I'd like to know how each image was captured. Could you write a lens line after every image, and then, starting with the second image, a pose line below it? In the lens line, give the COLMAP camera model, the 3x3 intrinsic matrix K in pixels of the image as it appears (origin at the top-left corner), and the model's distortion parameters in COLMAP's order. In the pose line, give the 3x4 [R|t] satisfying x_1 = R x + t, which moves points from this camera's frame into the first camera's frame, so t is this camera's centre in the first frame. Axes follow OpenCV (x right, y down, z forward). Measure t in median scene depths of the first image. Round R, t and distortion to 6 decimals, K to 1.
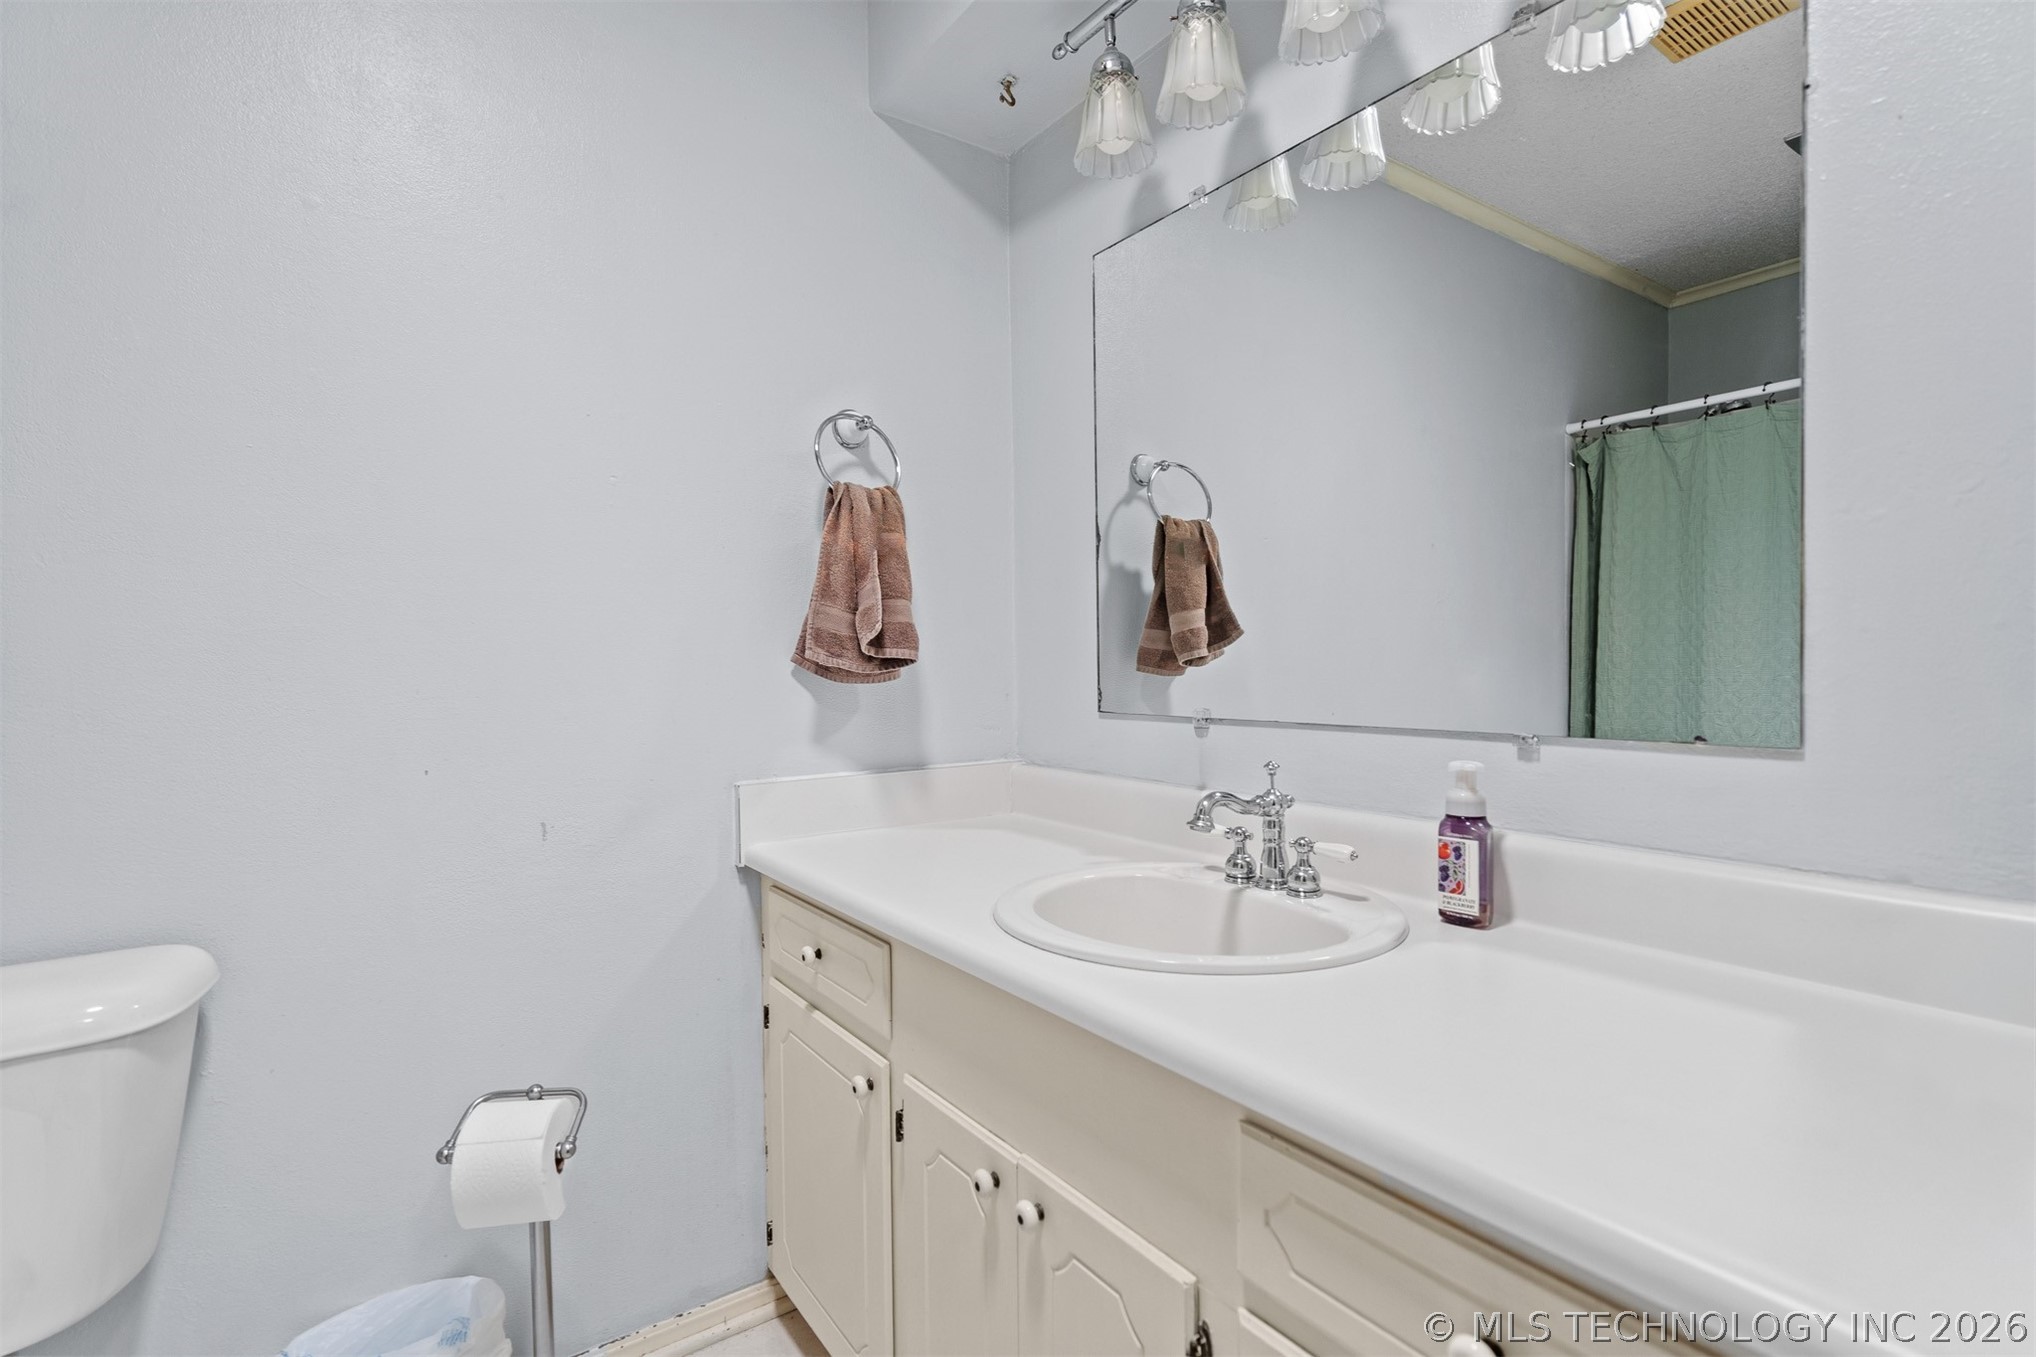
lens RADIAL K [[970.3, 0, 1021.3], [0, 970.3, 674.2], [0, 0, 1]] dist [-0.002513, 0.001722]
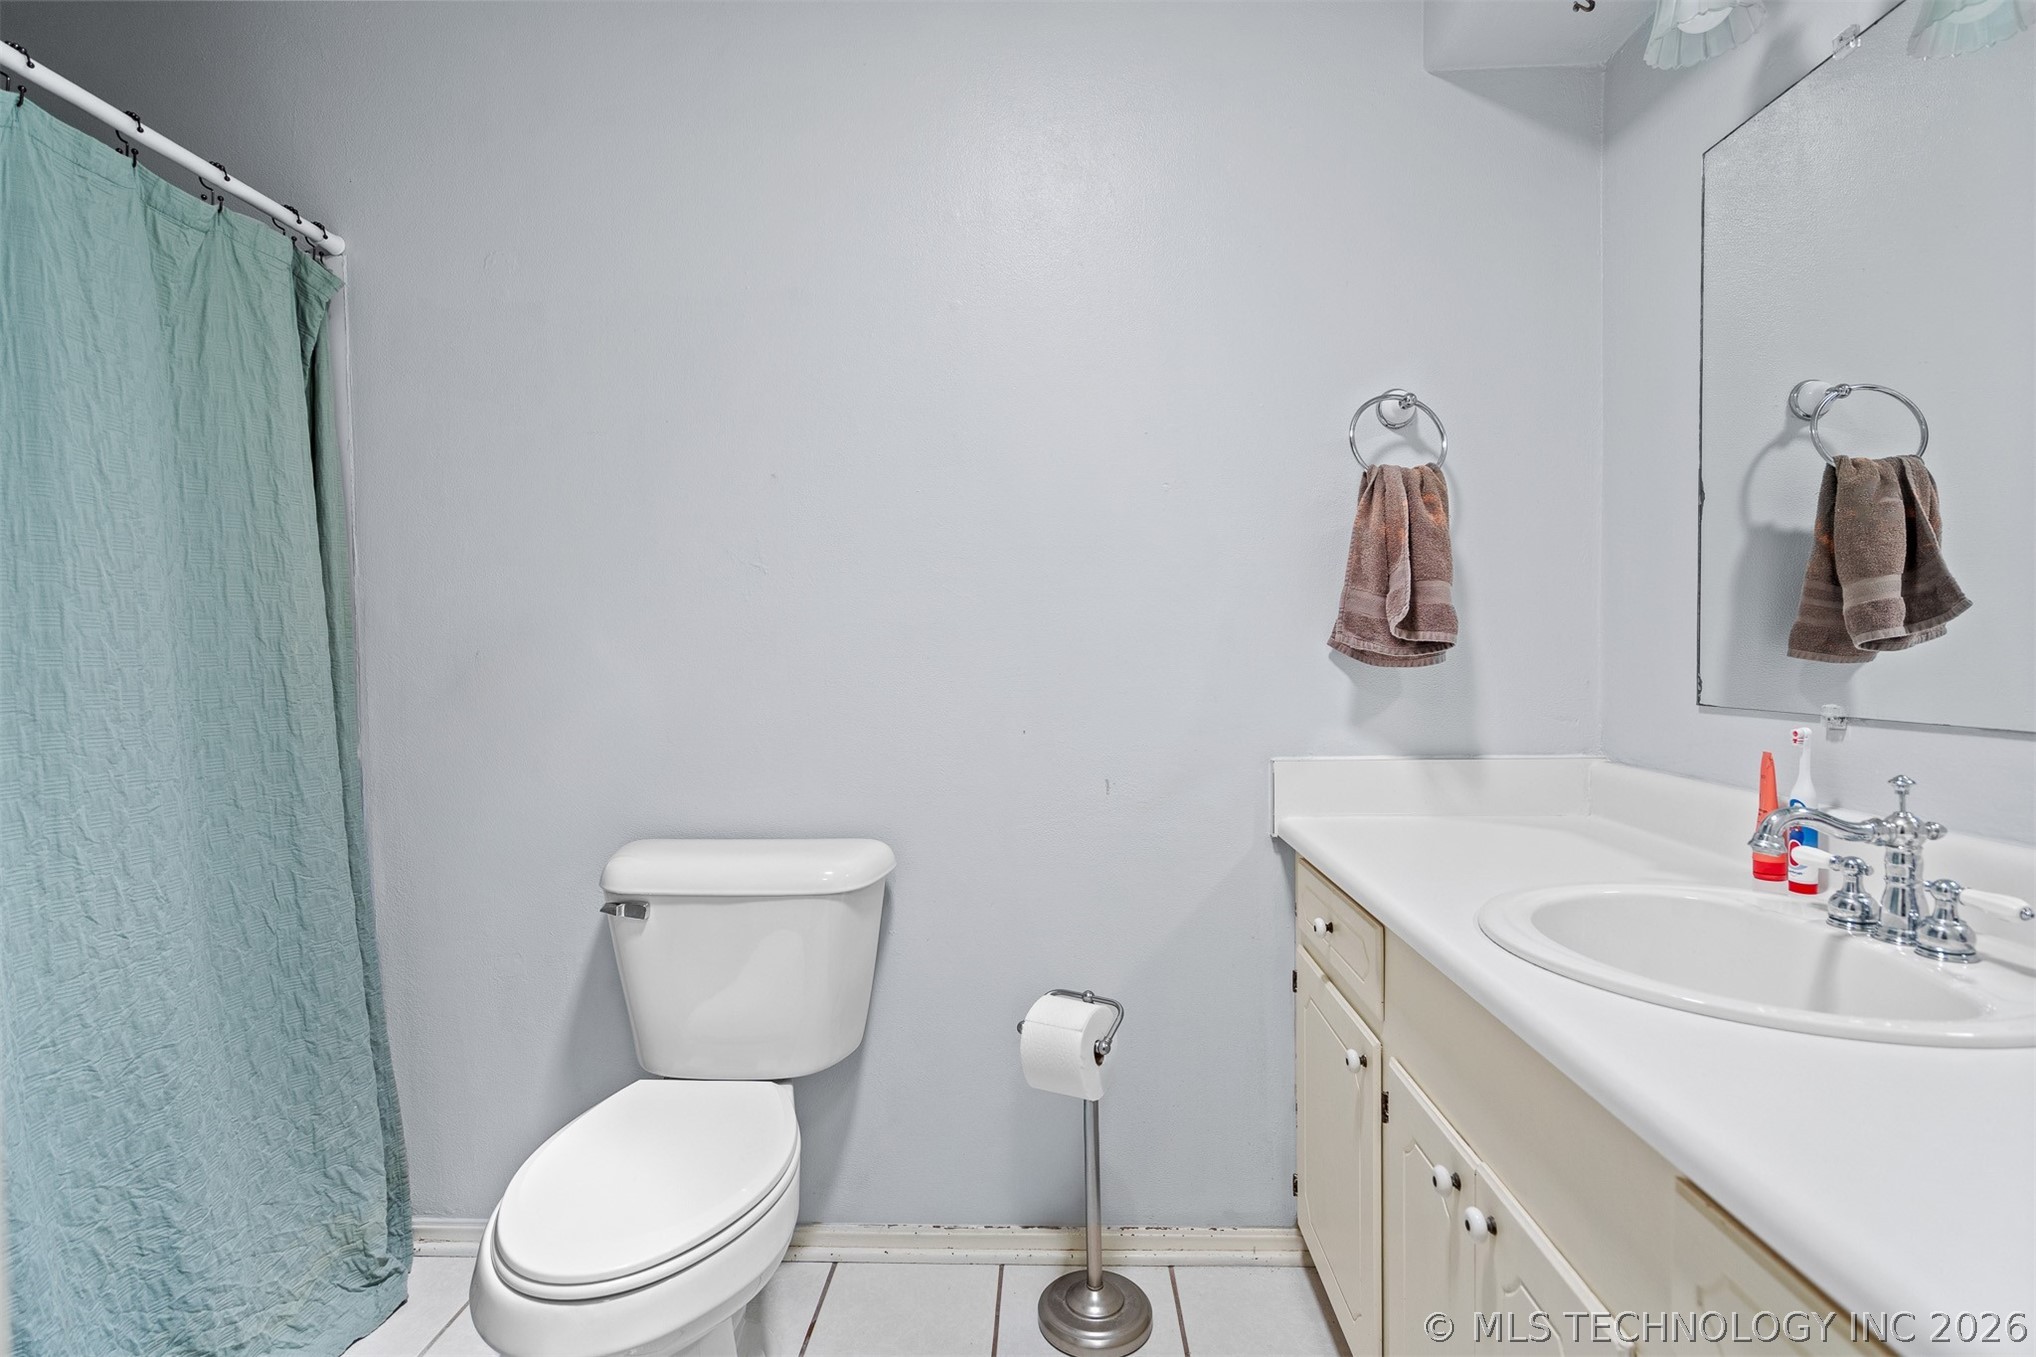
lens RADIAL K [[970.3, 0, 1024.1], [0, 970.3, 674.2], [0, 0, 1]] dist [-0.002513, 0.001722]
pose [[0.793530, 0.016514, -0.608308, 0.140032], [-0.006415, 0.999803, 0.018774, 0.000535], [0.608498, -0.010995, 0.793479, -0.015161]]
